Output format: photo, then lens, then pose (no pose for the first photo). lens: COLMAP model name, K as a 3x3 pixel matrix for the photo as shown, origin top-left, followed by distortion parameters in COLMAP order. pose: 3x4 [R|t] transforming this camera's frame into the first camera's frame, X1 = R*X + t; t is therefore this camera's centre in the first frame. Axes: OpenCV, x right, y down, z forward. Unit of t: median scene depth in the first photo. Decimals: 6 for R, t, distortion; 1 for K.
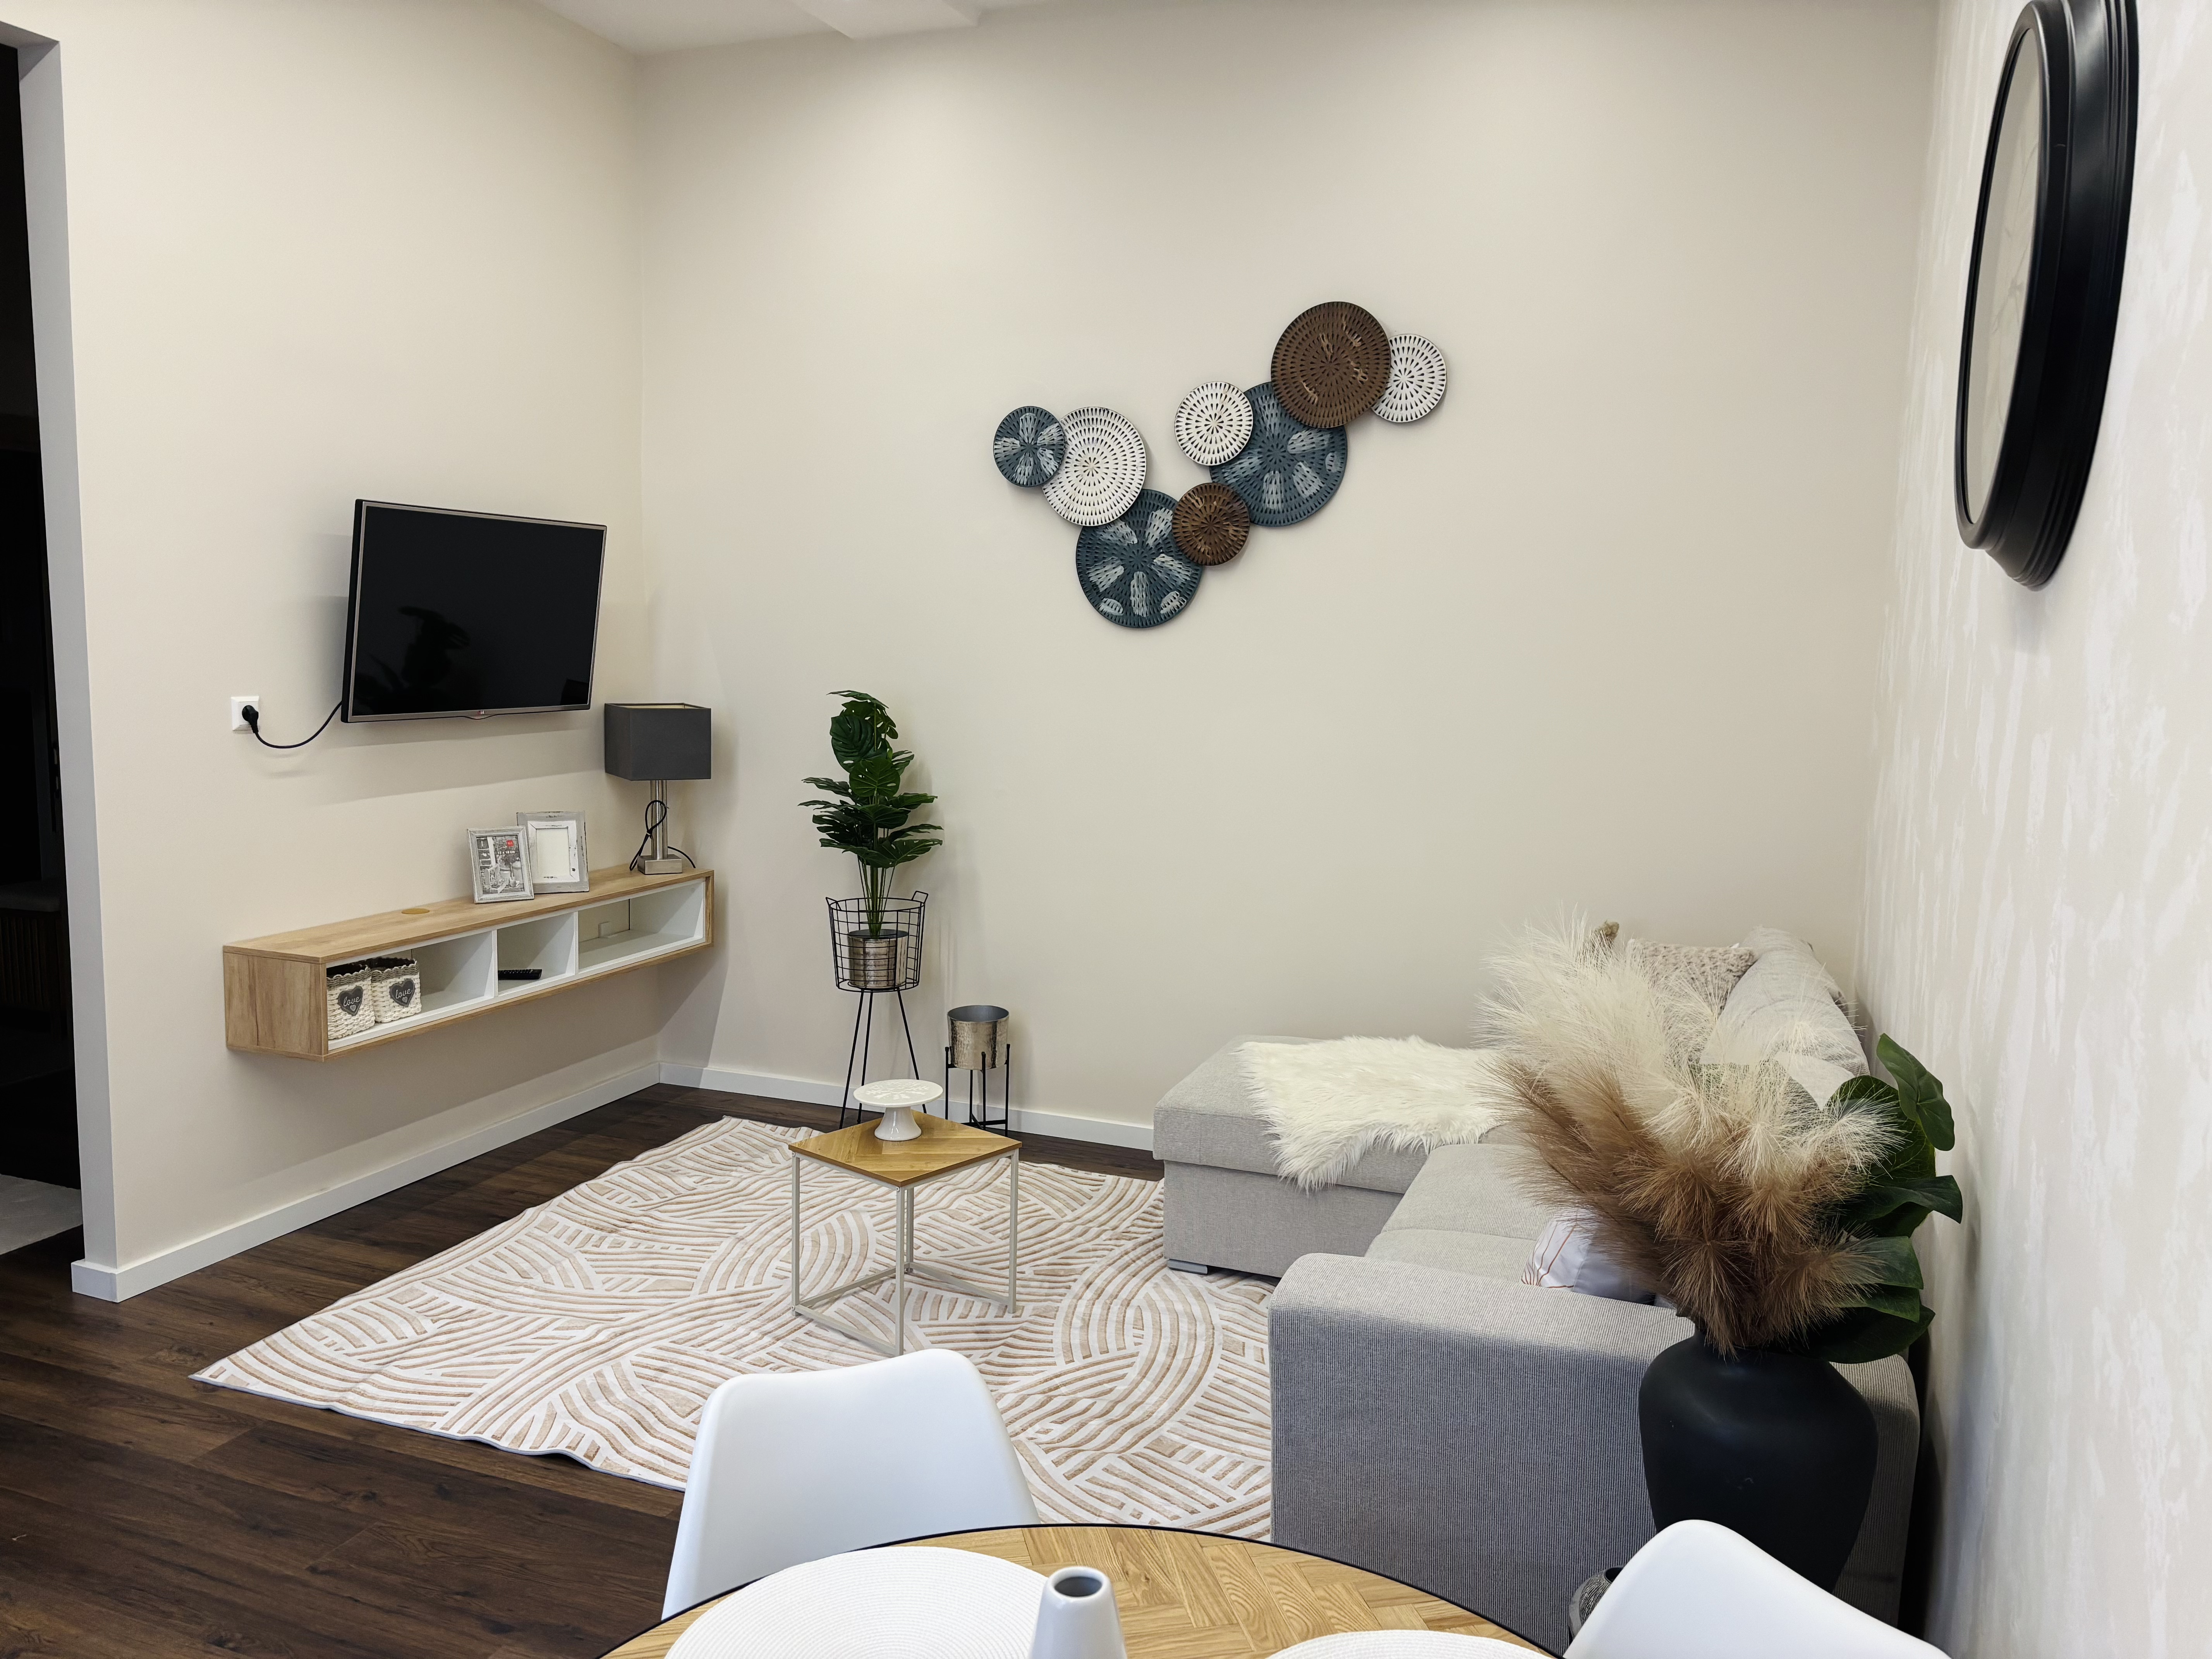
lens RADIAL K [[1739.1, 0, 1103.9], [0, 1739.1, 823.7], [0, 0, 1]] dist [0.054616, -0.054168]
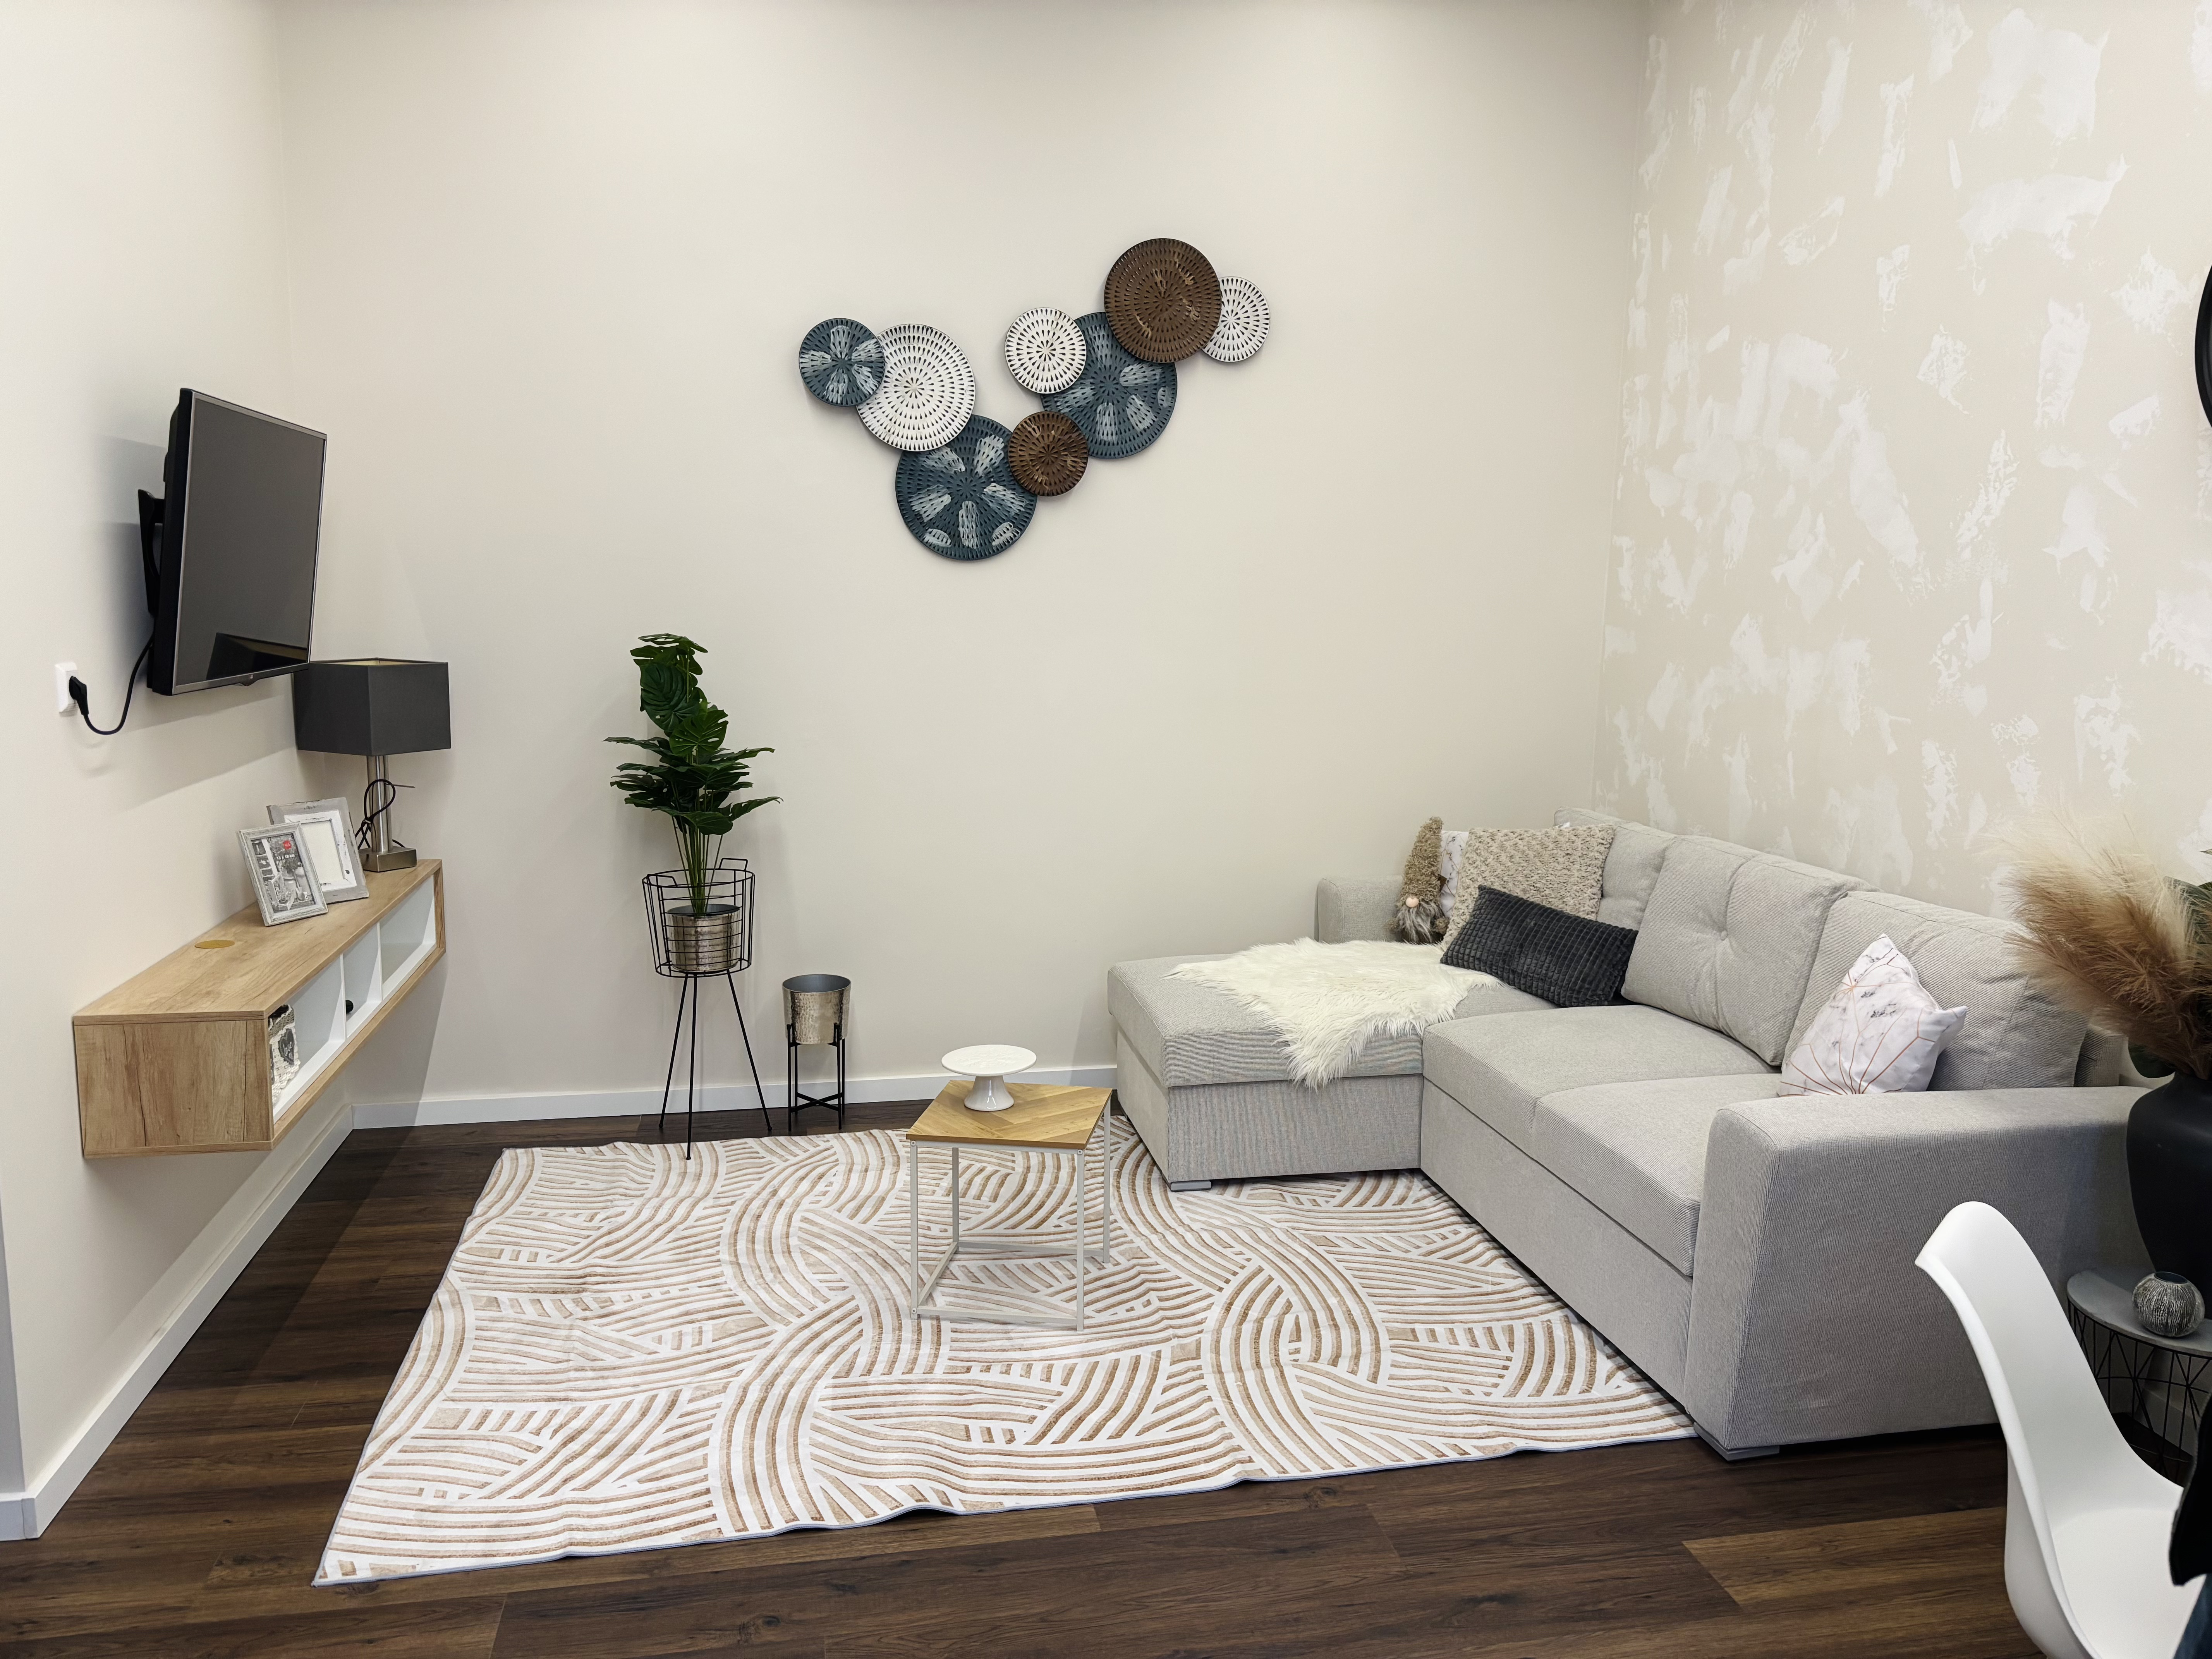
lens RADIAL K [[1739.1, 0, 1129.8], [0, 1739.1, 830.9], [0, 0, 1]] dist [0.054616, -0.054168]
pose [[0.829010, -0.091845, 0.551640, -0.465837], [0.069435, 0.995693, 0.061430, -0.016979], [-0.554907, -0.012623, 0.831817, 0.151102]]
